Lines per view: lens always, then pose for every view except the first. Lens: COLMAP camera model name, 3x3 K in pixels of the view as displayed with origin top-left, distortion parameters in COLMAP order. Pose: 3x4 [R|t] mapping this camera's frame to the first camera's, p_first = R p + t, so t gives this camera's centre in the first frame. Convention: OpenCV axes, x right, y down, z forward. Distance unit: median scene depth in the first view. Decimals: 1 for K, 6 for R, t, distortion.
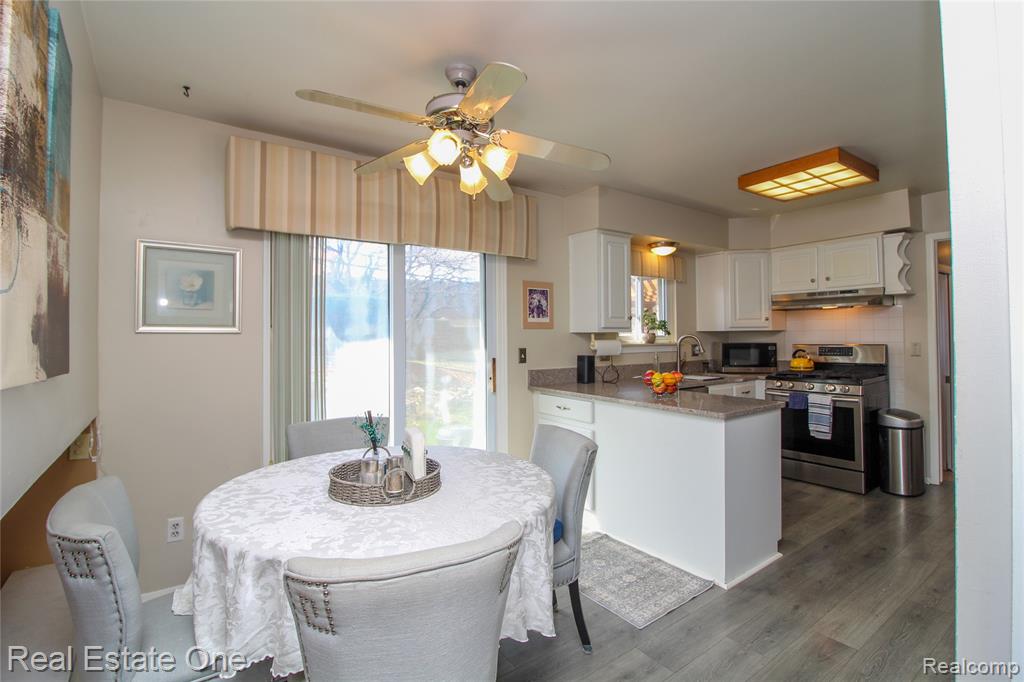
lens RADIAL K [[474.7, 0, 508.3], [0, 474.7, 328.9], [0, 0, 1]] dist [-0.000122, -0.014223]
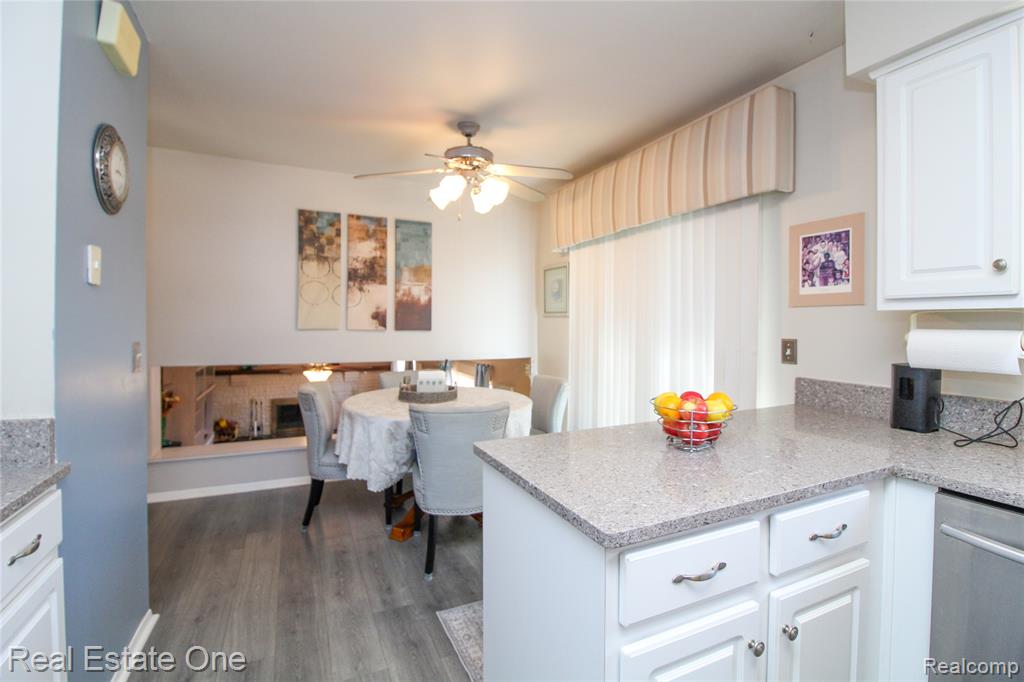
lens RADIAL K [[474.7, 0, 508.3], [0, 474.7, 328.9], [0, 0, 1]] dist [-0.000122, -0.014223]
pose [[-0.199587, 0.022880, -0.979613, 0.636350], [0.016060, 0.999669, 0.020077, 0.009085], [0.979748, -0.011725, -0.199889, 0.710140]]
